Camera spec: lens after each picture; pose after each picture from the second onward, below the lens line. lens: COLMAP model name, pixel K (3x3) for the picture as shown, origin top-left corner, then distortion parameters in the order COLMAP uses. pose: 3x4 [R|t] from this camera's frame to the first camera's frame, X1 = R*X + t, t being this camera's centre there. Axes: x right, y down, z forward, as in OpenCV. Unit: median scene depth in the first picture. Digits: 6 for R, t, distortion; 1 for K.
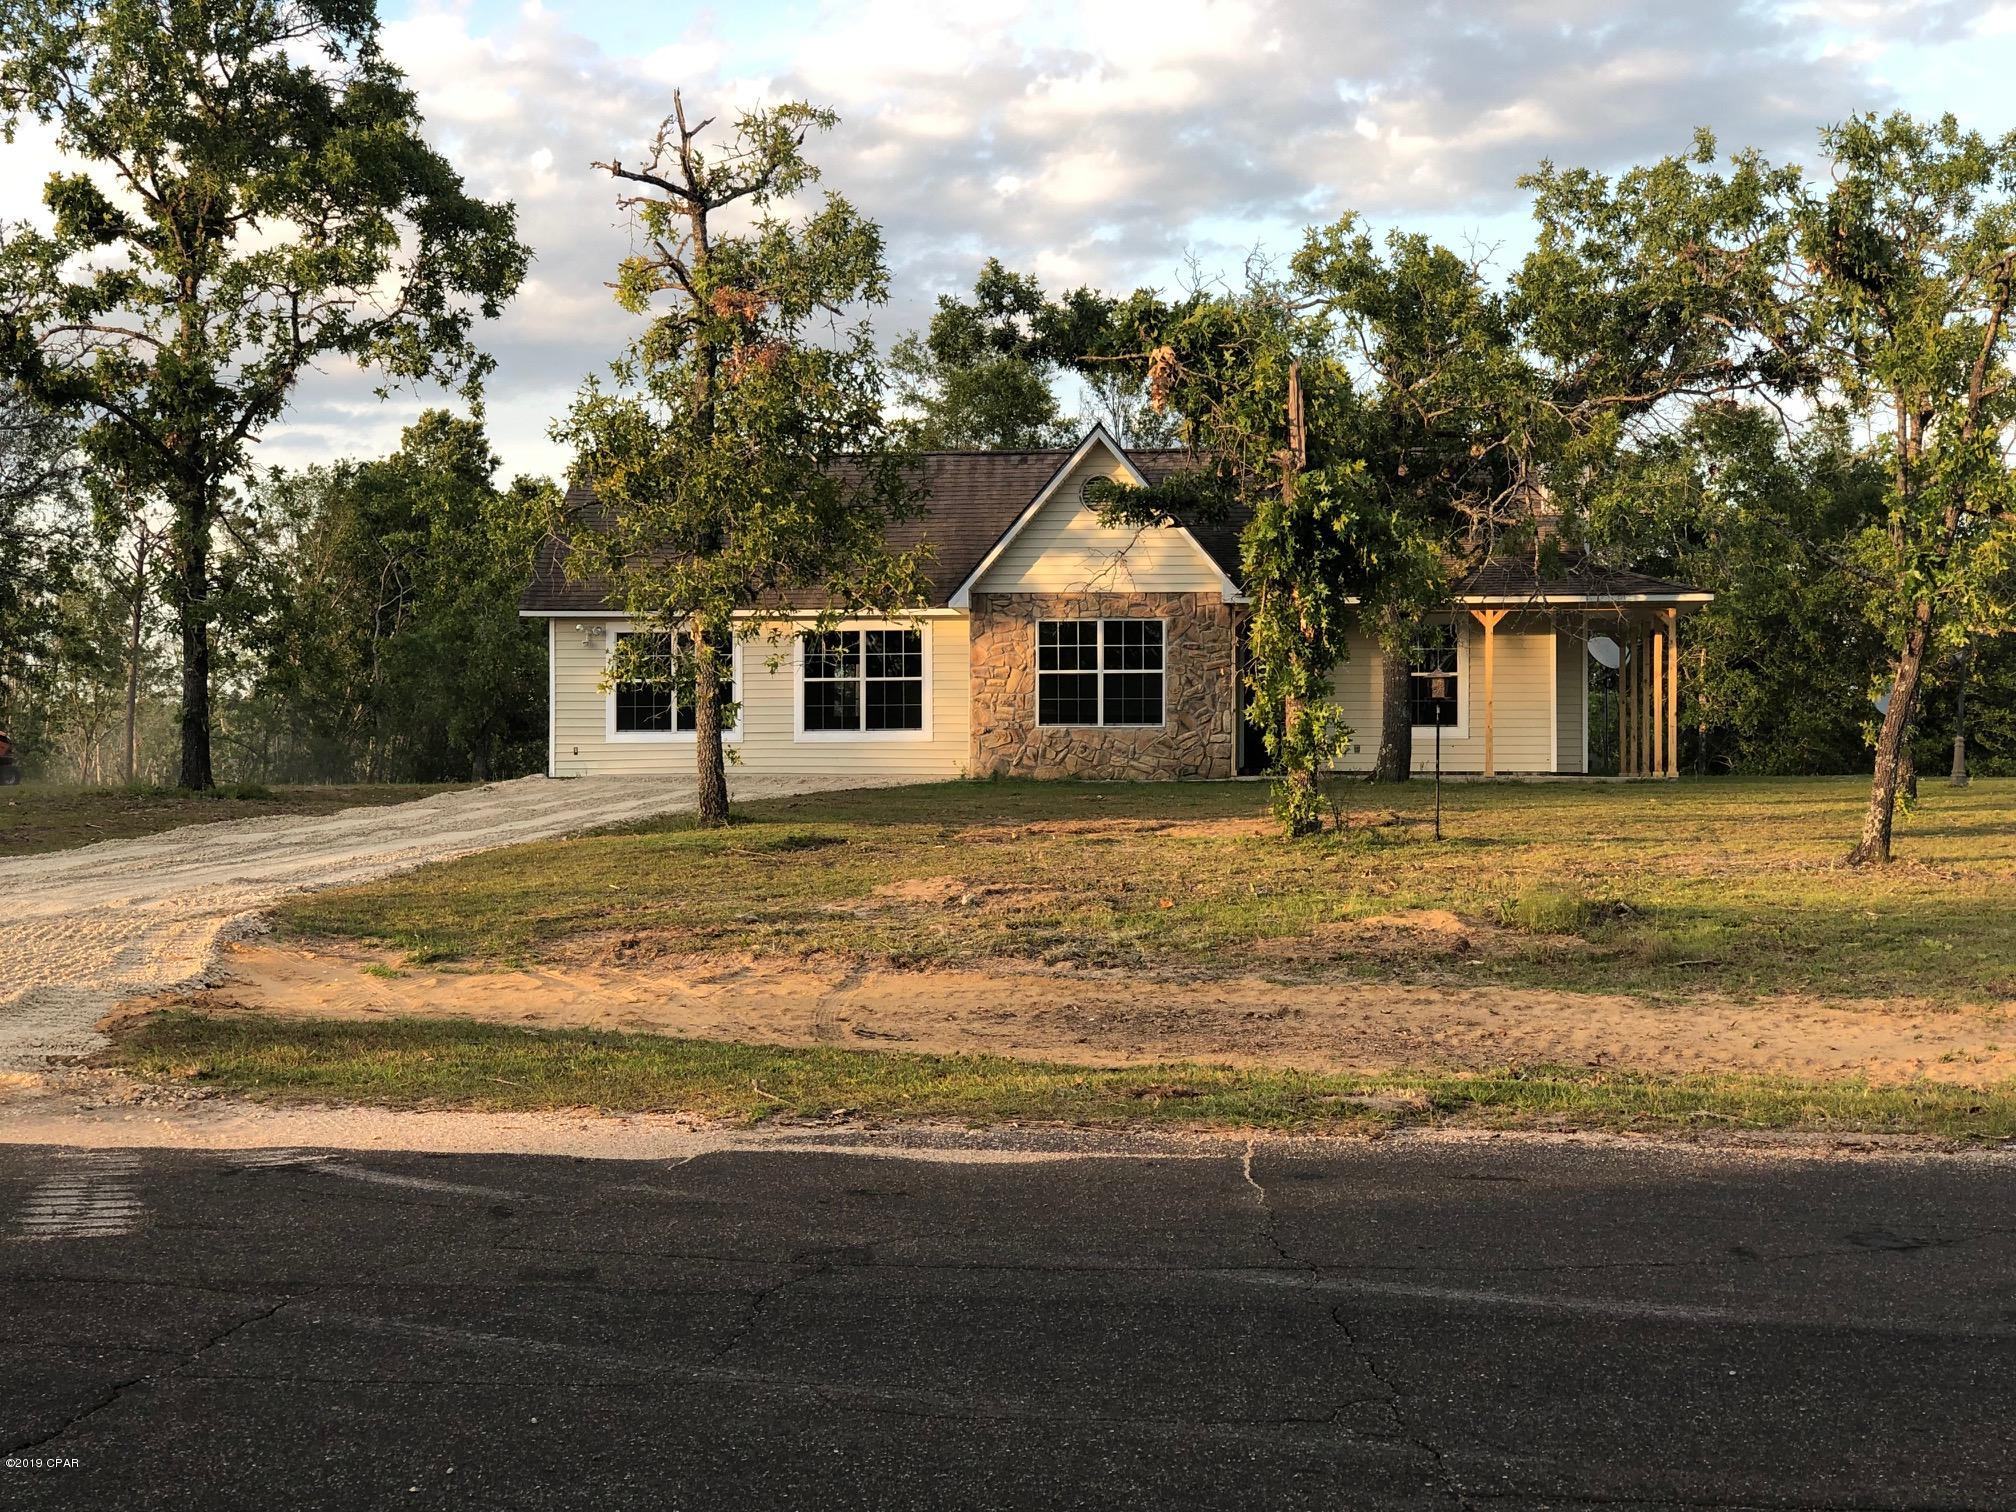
lens RADIAL K [[2979.5, 0, 1008.0], [0, 2979.5, 756.0], [0, 0, 1]] dist [0.003060, -0.092085]
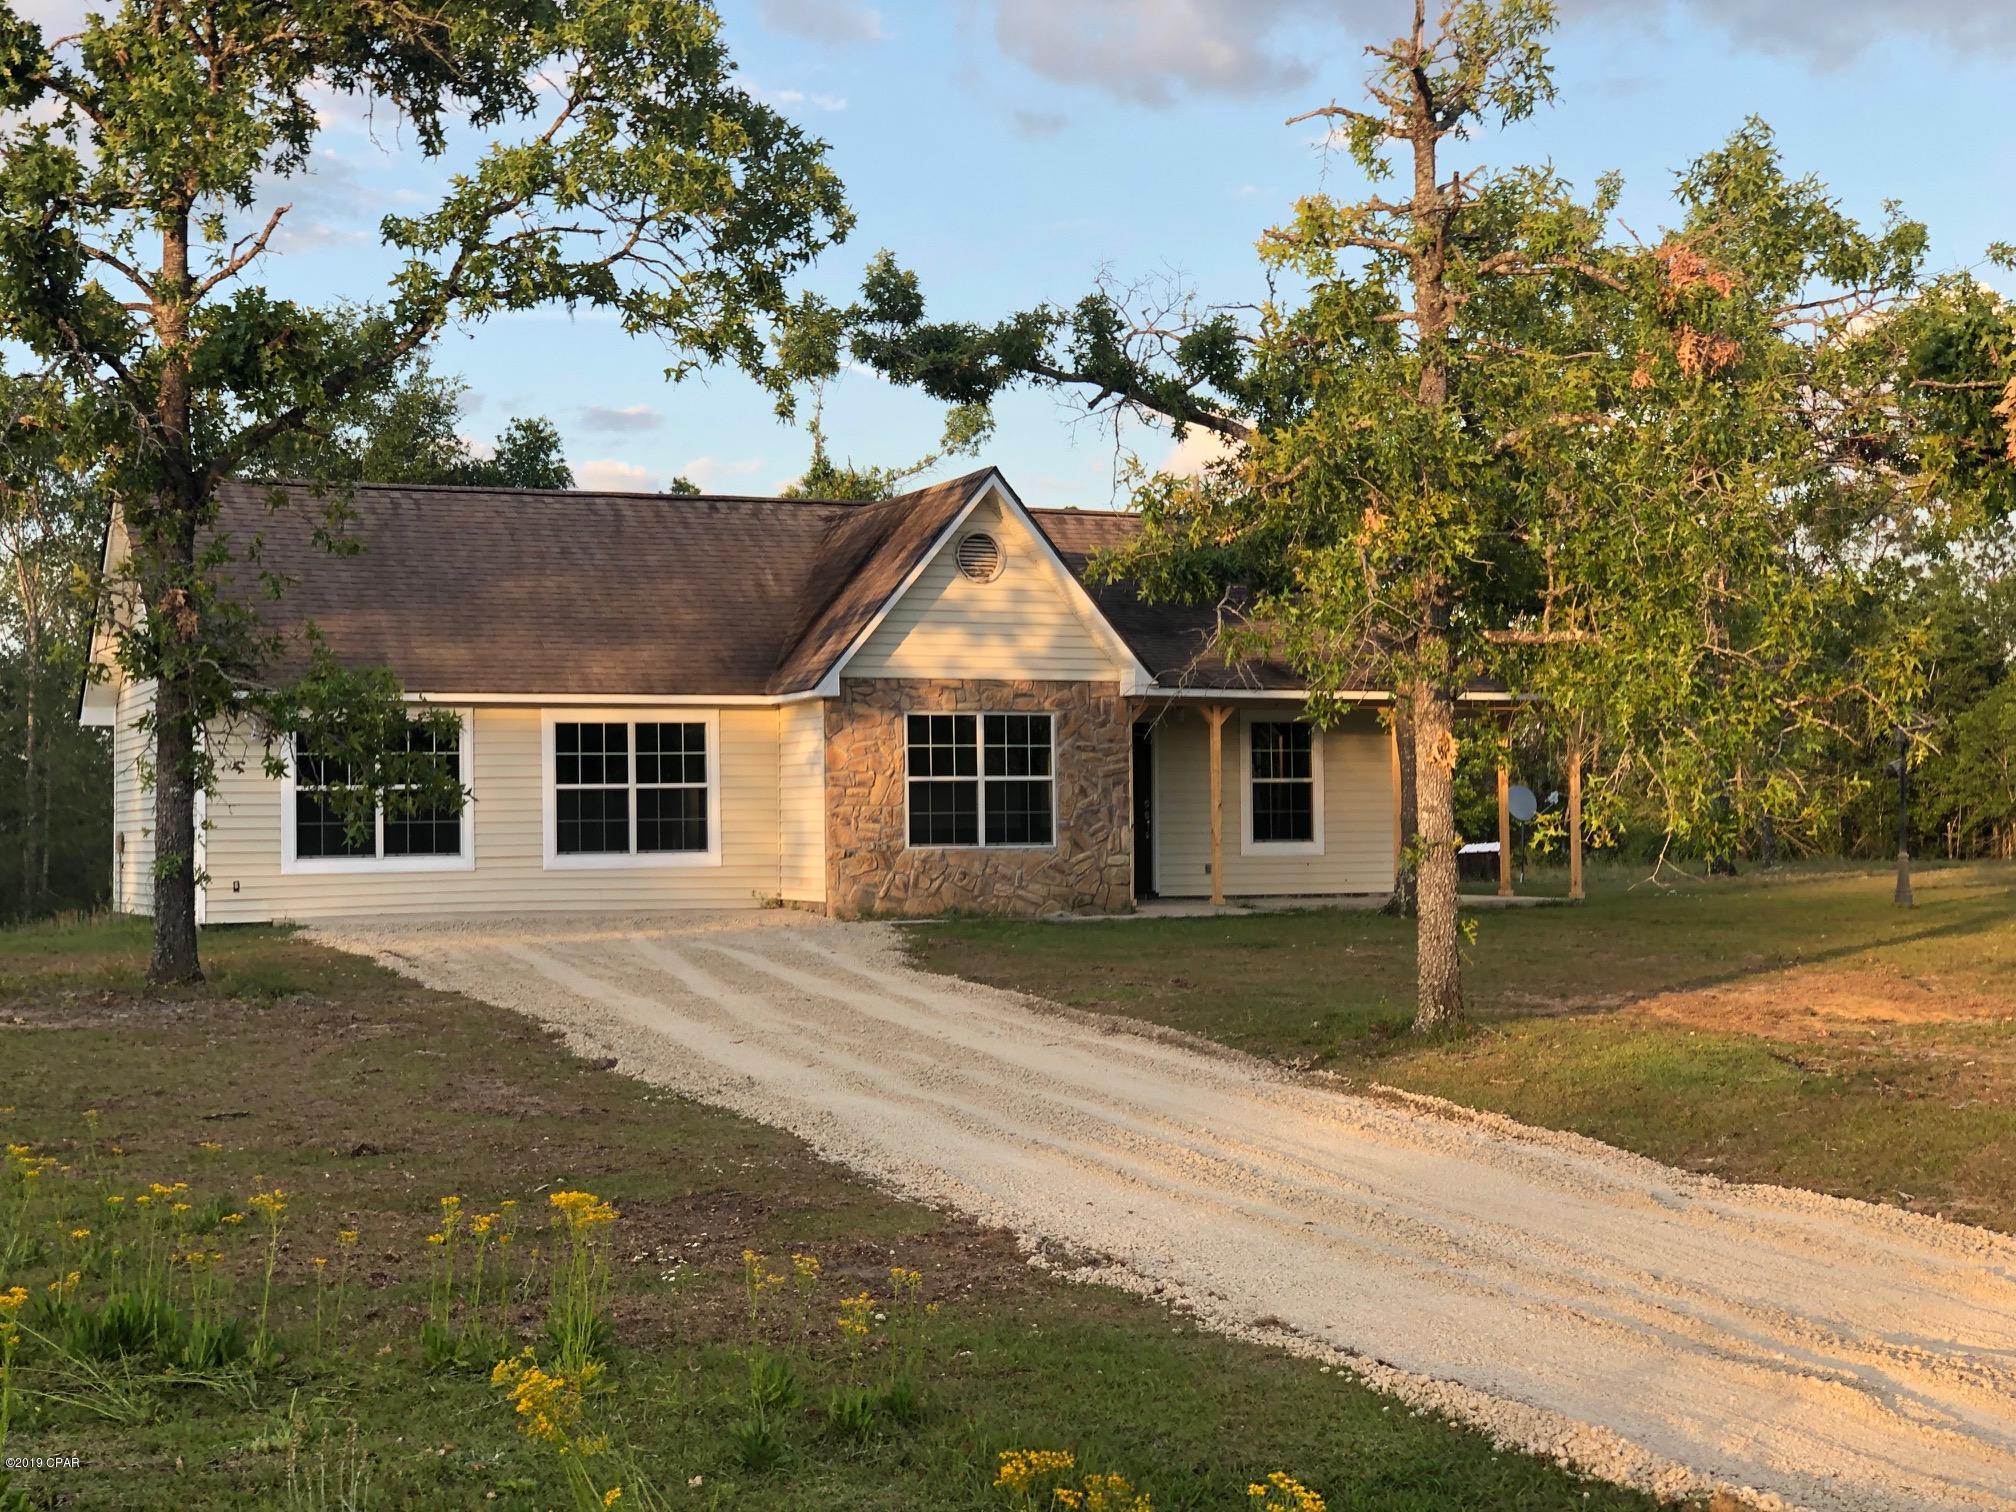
lens RADIAL K [[2979.5, 0, 1008.0], [0, 2979.5, 756.0], [0, 0, 1]] dist [0.003060, -0.092085]
pose [[0.875282, 0.004860, 0.483589, -0.347254], [0.006355, 0.999748, -0.021550, -0.017057], [-0.483571, 0.021935, 0.875030, 0.299139]]
